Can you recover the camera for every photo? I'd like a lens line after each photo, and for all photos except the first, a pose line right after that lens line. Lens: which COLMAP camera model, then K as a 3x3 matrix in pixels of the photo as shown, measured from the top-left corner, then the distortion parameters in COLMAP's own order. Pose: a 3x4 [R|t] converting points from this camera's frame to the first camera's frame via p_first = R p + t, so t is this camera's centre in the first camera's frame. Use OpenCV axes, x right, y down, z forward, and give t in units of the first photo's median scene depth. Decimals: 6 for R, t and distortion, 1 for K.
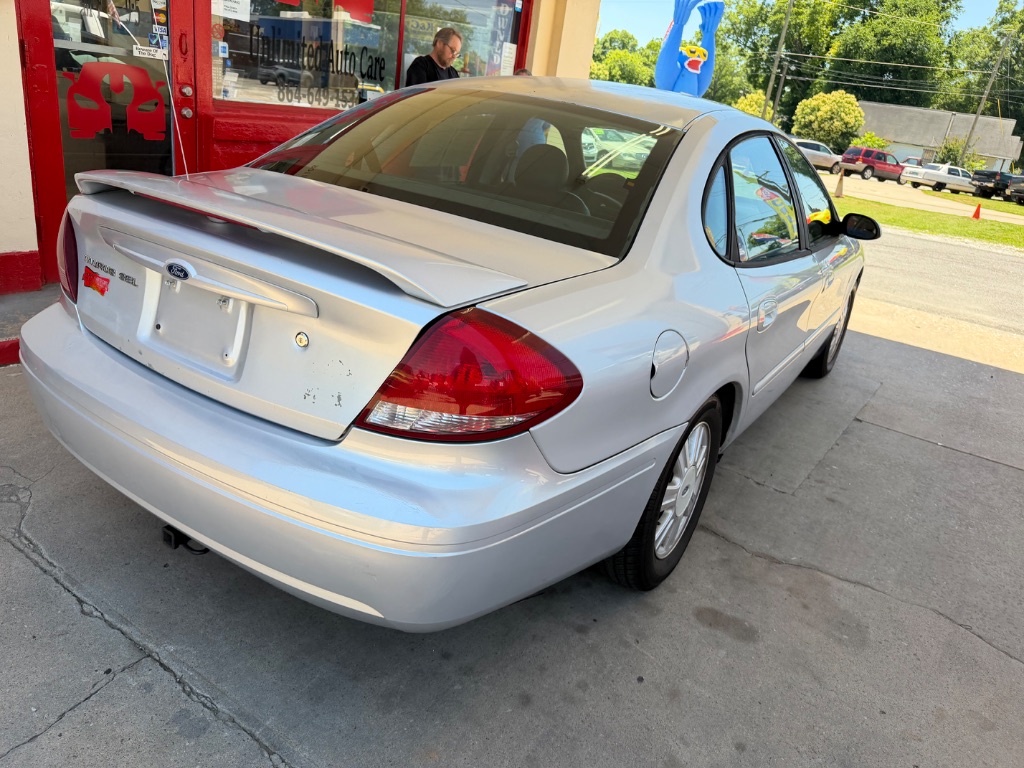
lens RADIAL K [[781.2, 0, 512.0], [0, 781.2, 384.0], [0, 0, 1]] dist [0.022744, -0.015259]
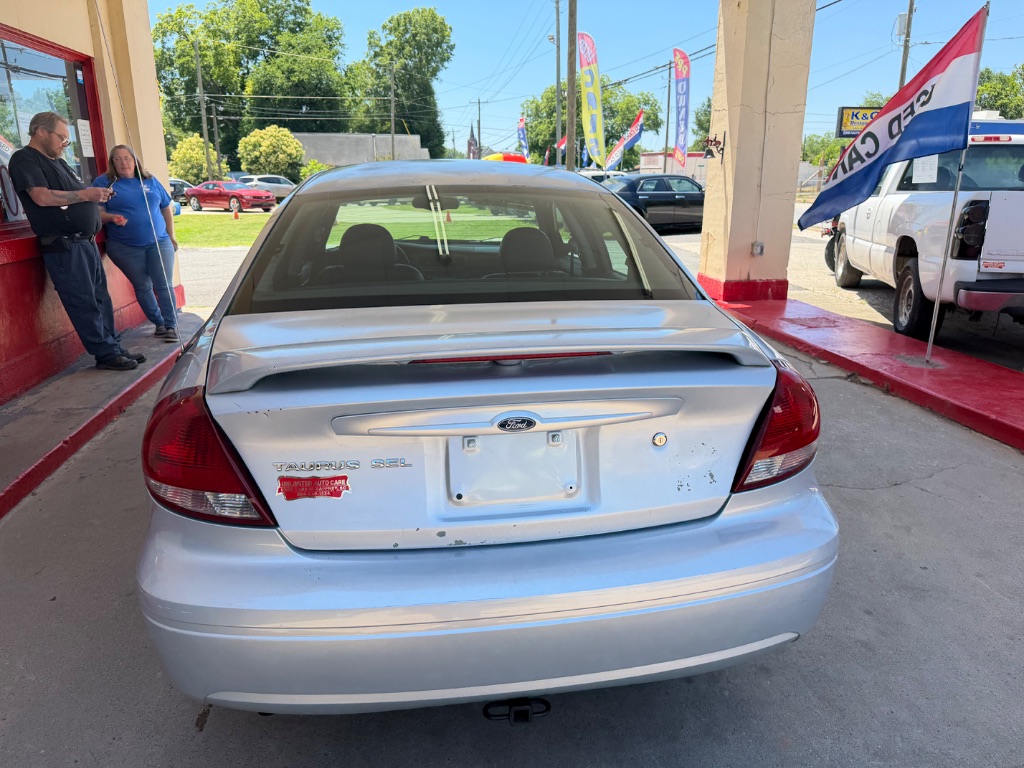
lens RADIAL K [[781.2, 0, 512.0], [0, 781.2, 384.0], [0, 0, 1]] dist [0.022744, -0.015259]
pose [[0.721373, -0.311182, 0.618698, -0.110297], [0.331777, 0.939459, 0.085677, -0.030127], [-0.607903, 0.143464, 0.780943, 0.029542]]
